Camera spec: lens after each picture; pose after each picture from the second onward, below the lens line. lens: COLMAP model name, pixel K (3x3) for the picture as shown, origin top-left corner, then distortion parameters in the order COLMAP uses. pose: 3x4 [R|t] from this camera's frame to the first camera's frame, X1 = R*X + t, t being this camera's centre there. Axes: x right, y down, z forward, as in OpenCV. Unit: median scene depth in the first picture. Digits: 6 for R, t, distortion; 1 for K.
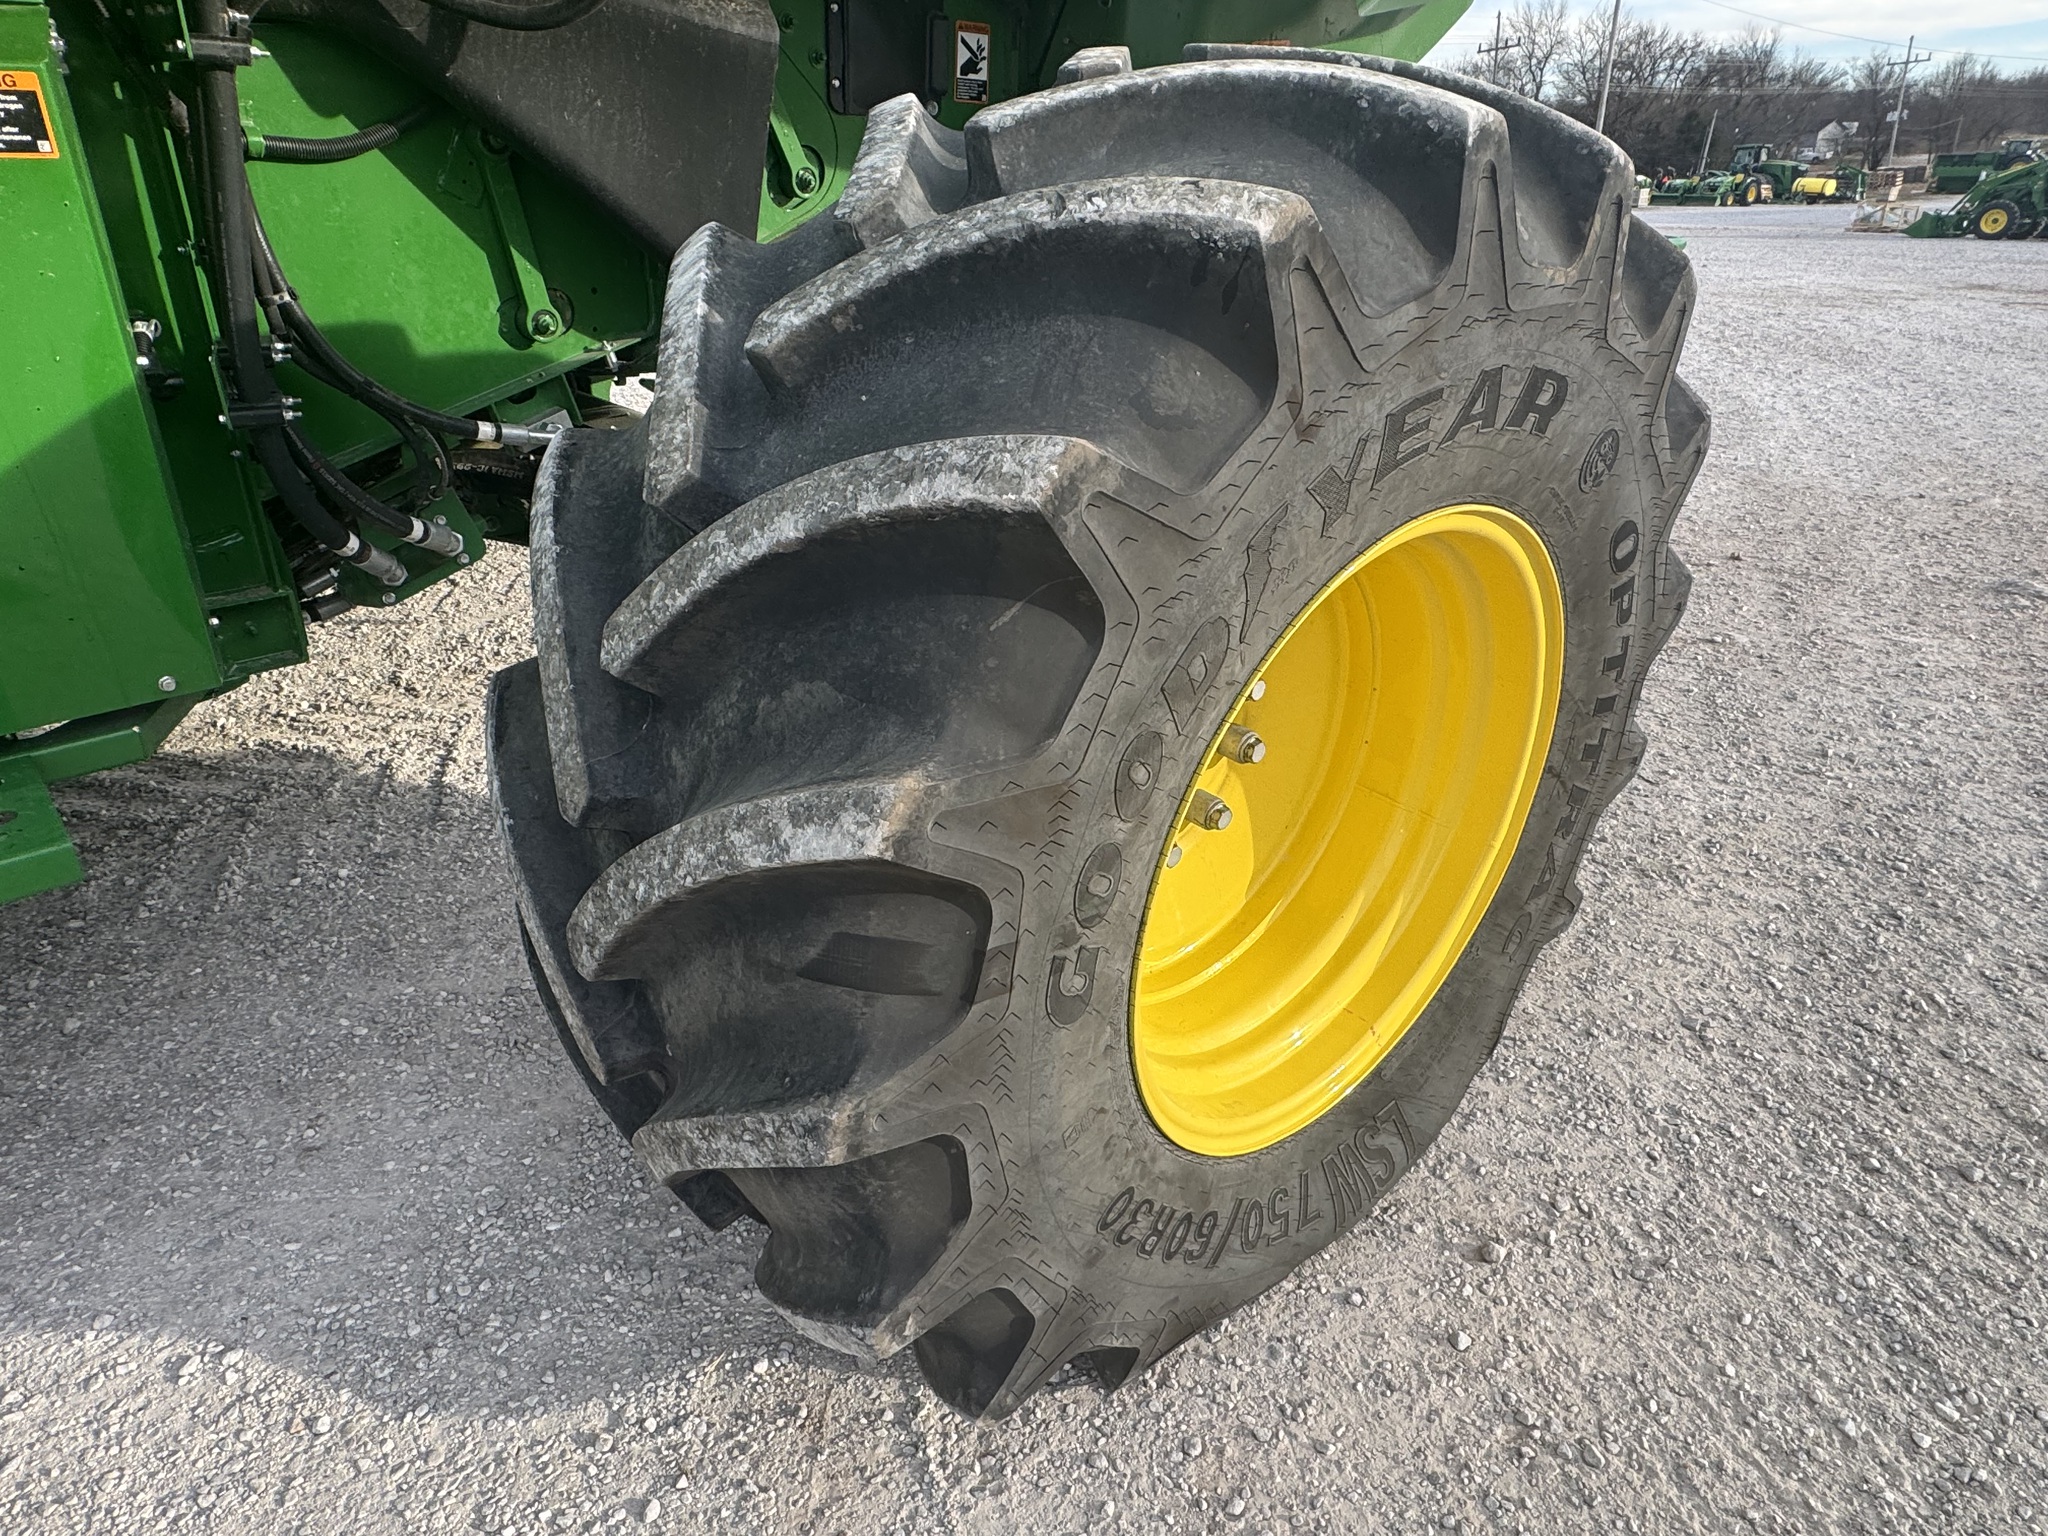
lens RADIAL K [[1239.6, 0, 1015.7], [0, 1239.6, 774.3], [0, 0, 1]] dist [-0.002857, 0.000942]
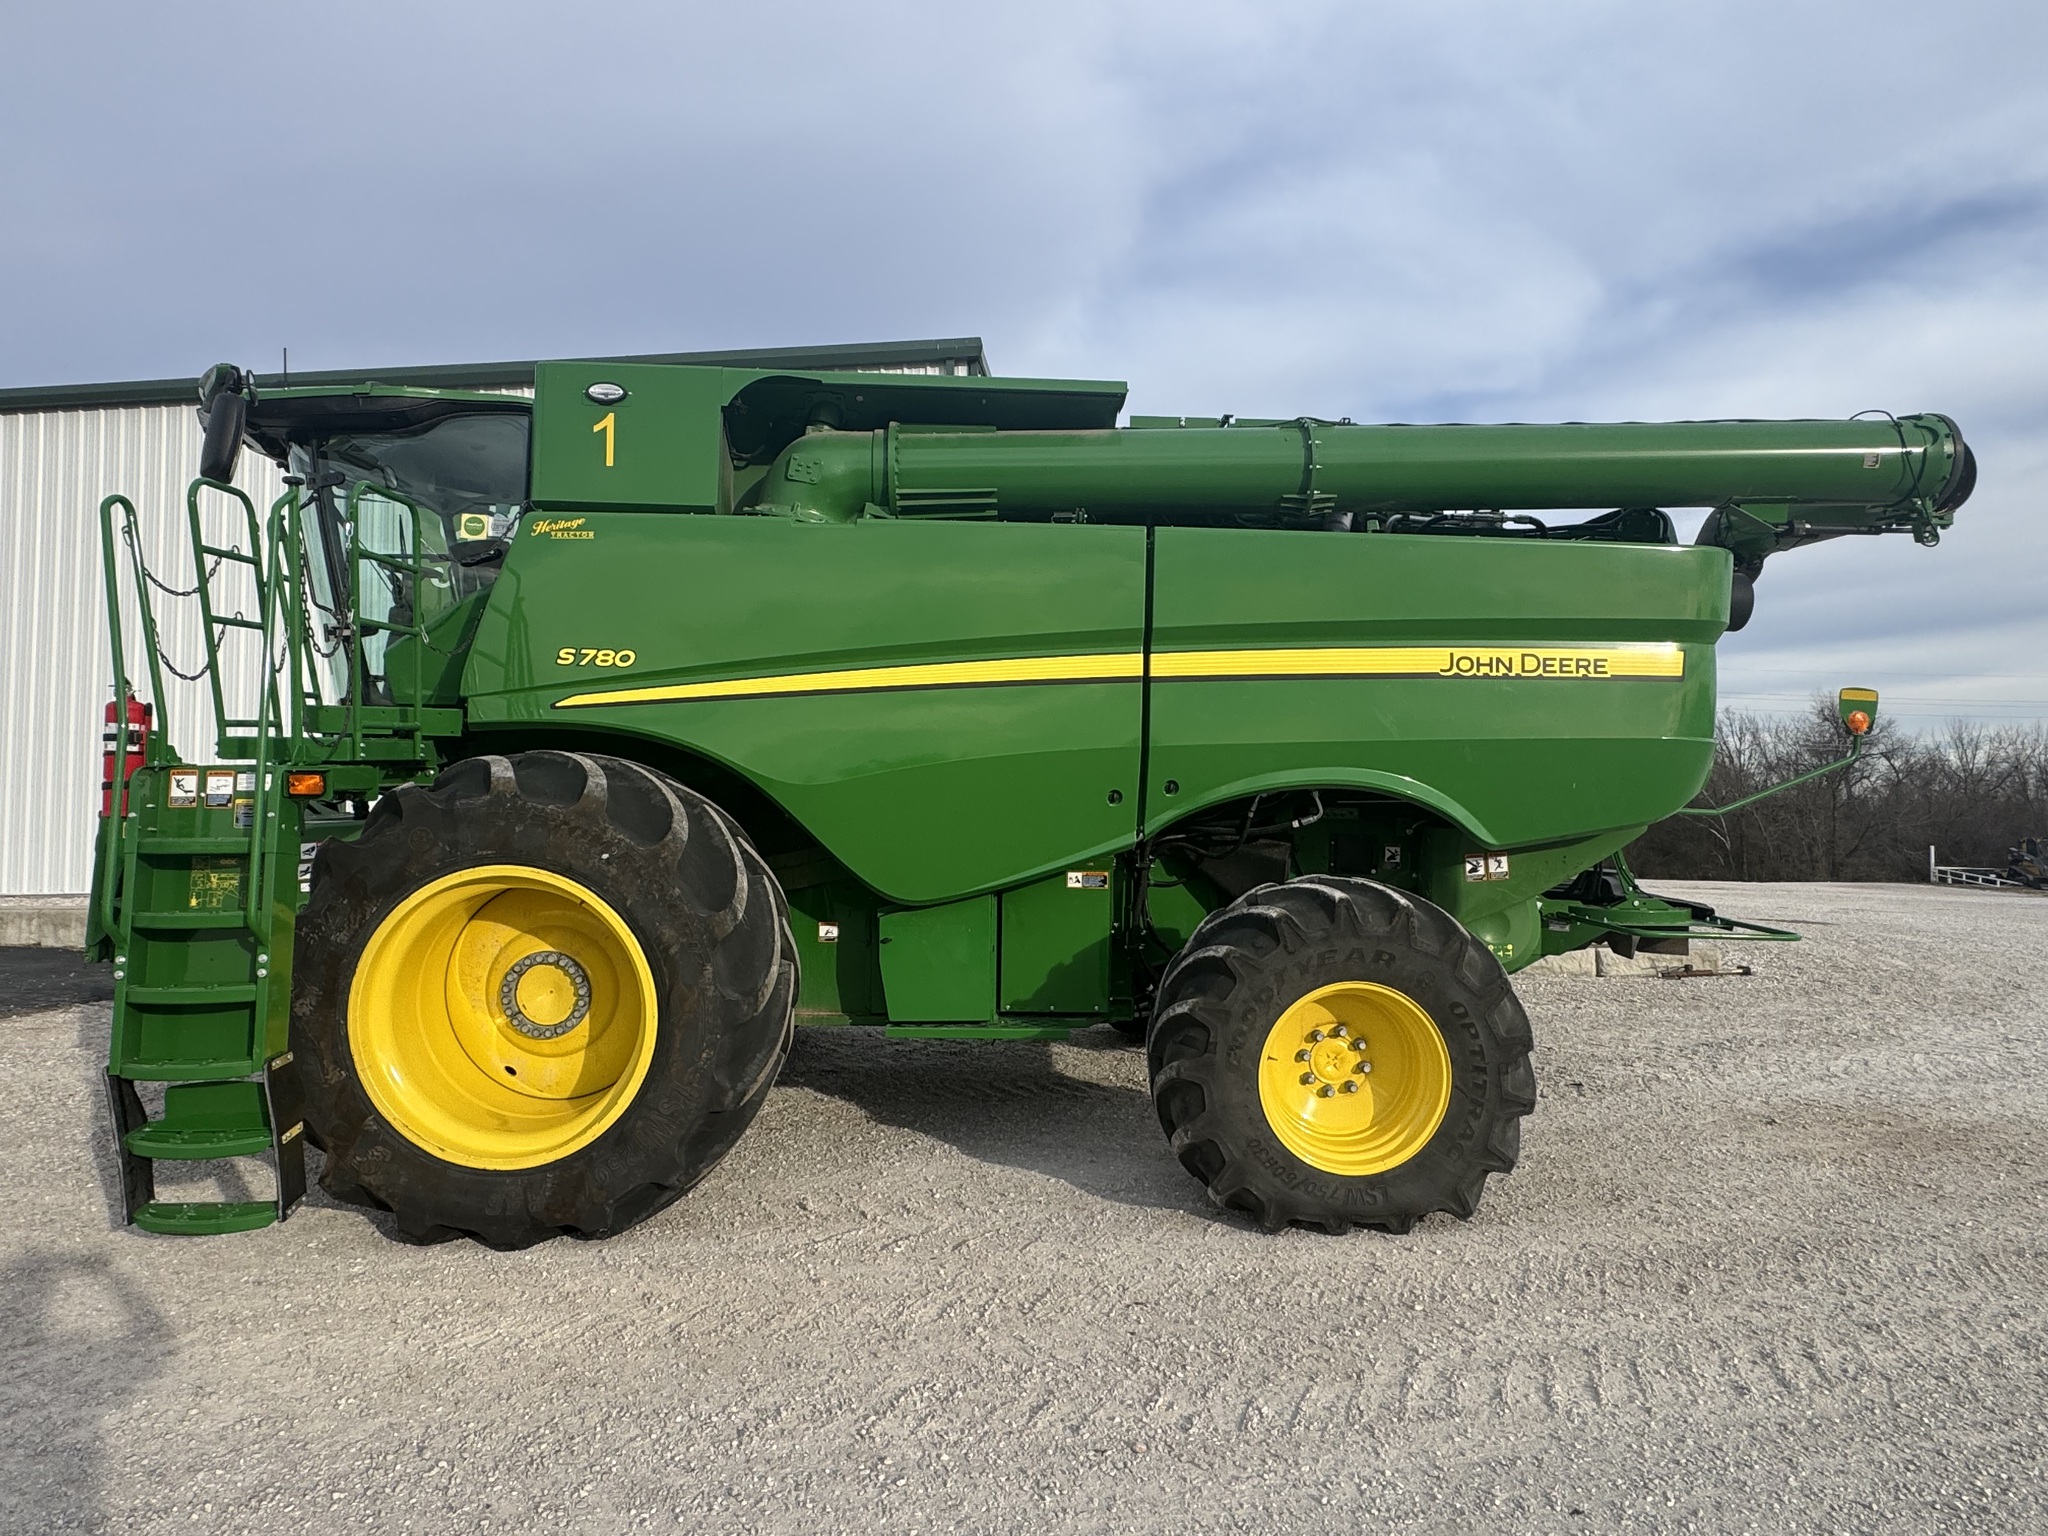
lens RADIAL K [[1239.6, 0, 1010.3], [0, 1239.6, 776.8], [0, 0, 1]] dist [-0.002857, 0.000942]
pose [[0.759445, -0.020033, -0.650262, 2.225591], [-0.296715, 0.878849, -0.373611, 1.100639], [0.578967, 0.476680, 0.661493, -2.793267]]
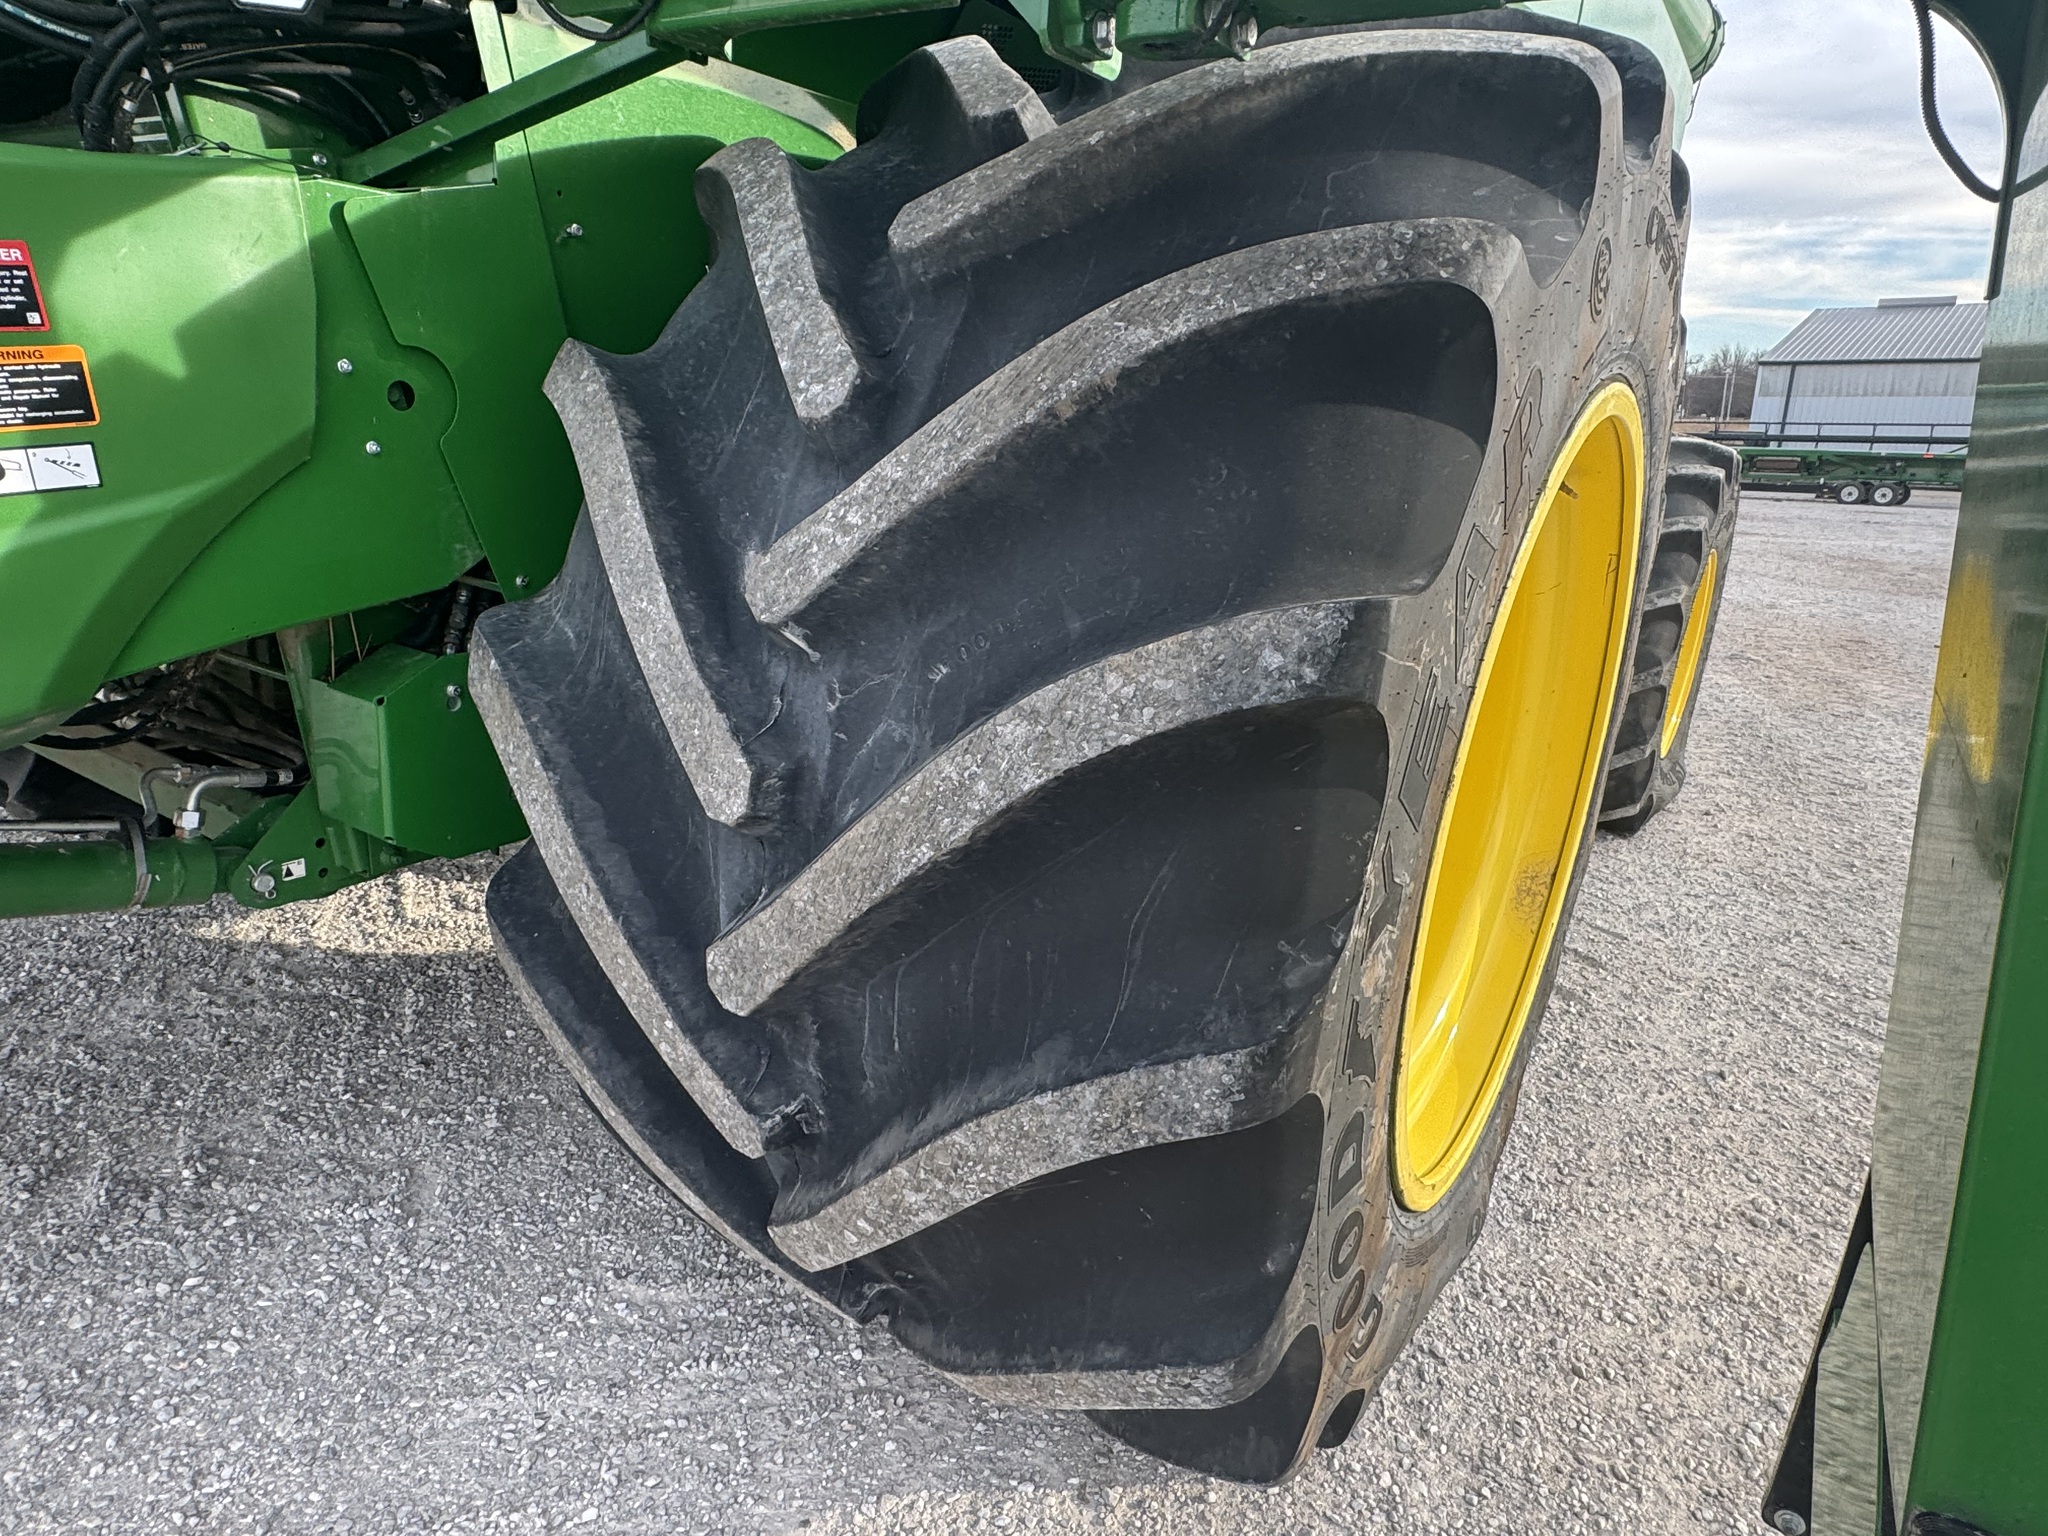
lens RADIAL K [[1239.6, 0, 1016.8], [0, 1239.6, 774.7], [0, 0, 1]] dist [-0.002857, 0.000942]
pose [[0.969906, -0.036241, 0.240768, -2.652931], [0.078084, 0.982928, -0.166600, 0.919007], [-0.230620, 0.180387, 0.956177, -1.981972]]
